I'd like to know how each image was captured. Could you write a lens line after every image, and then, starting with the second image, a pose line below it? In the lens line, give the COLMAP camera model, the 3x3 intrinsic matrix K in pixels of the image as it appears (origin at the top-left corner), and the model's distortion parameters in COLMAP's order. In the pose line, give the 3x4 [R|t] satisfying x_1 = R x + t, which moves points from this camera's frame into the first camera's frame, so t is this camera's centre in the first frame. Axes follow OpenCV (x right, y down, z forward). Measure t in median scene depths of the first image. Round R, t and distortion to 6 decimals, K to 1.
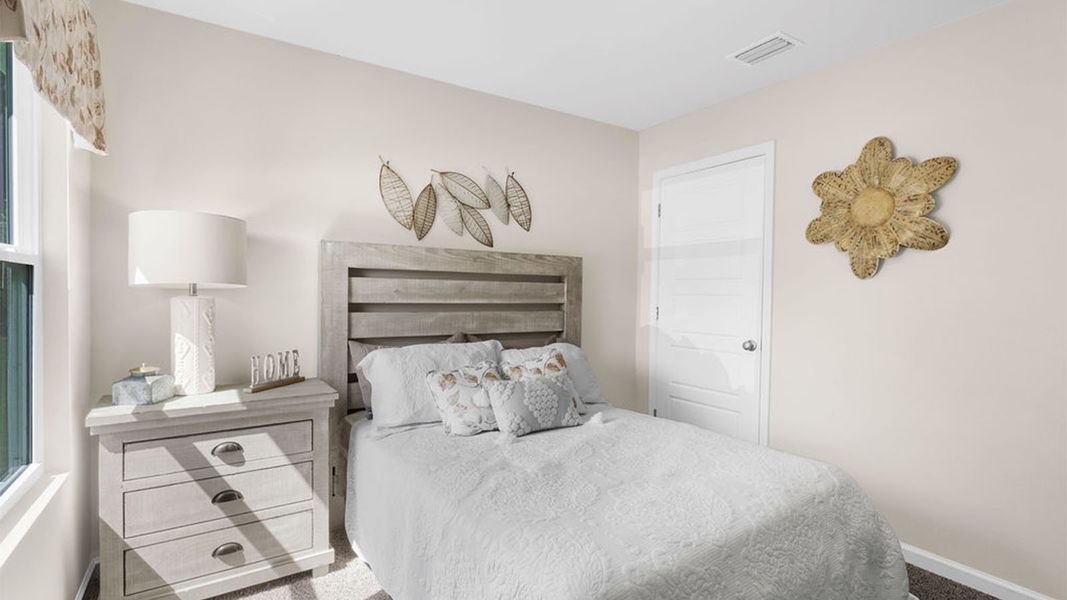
lens RADIAL K [[503.8, 0, 528.2], [0, 503.8, 301.8], [0, 0, 1]] dist [0.001302, 0.000216]
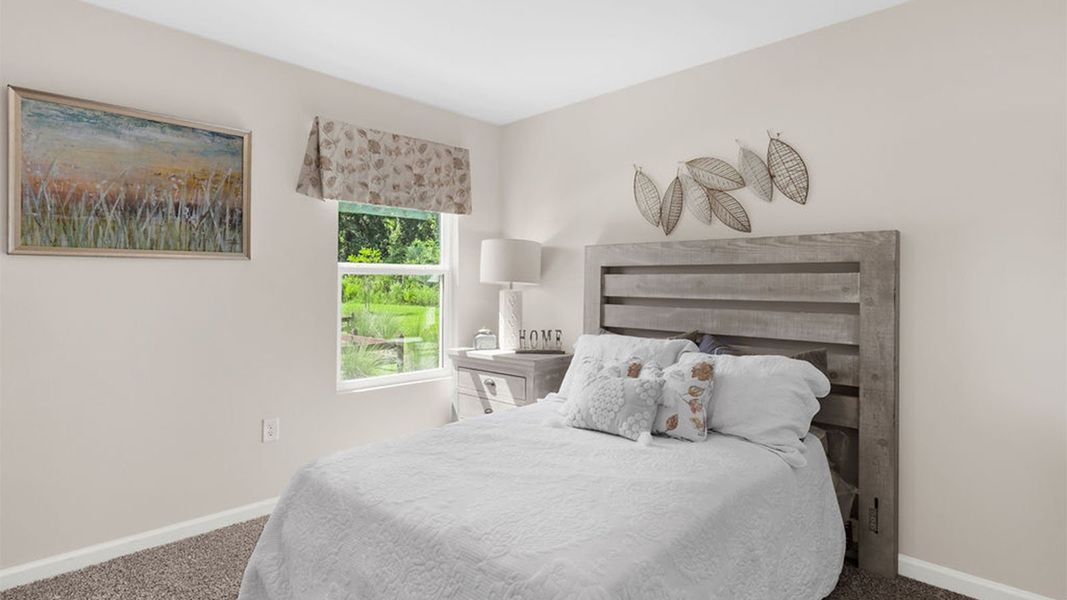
lens RADIAL K [[533.7, 0, 534.2], [0, 533.7, 279.7], [0, 0, 1]] dist [0.000328, 0.000636]
pose [[0.230022, -0.020762, -0.972964, 0.739164], [-0.023680, 0.999357, -0.026924, 0.001211], [0.972897, 0.029233, 0.229382, 0.486362]]
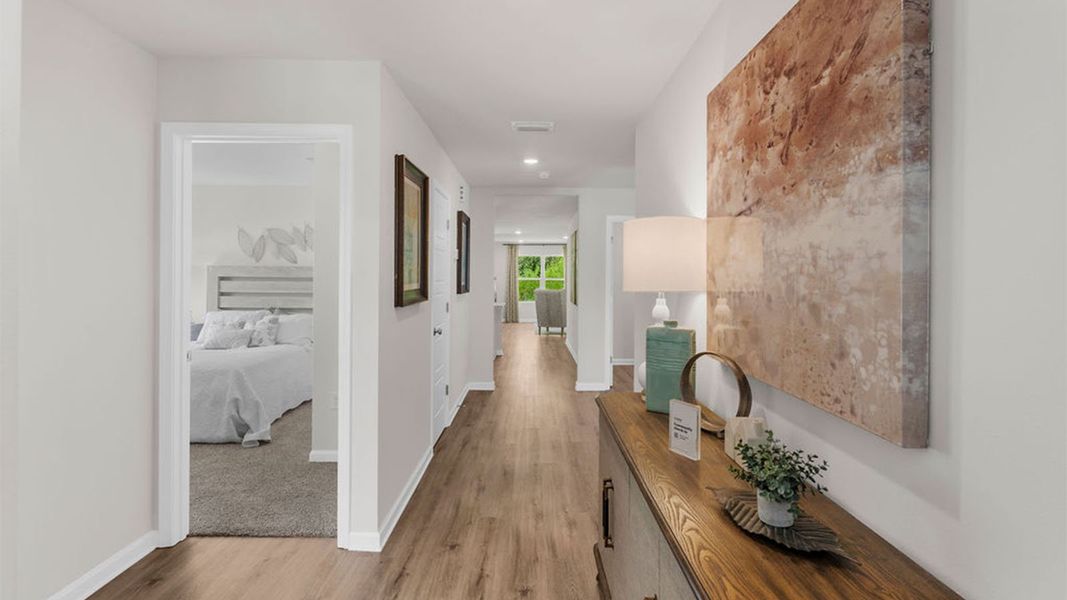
lens RADIAL K [[480.4, 0, 529.6], [0, 480.4, 280.8], [0, 0, 1]] dist [0.000714, -0.000643]
pose [[0.845634, -0.006107, -0.533728, 1.766975], [-0.007771, 0.999688, -0.023750, -0.006970], [0.533706, 0.024231, 0.845323, -0.082353]]
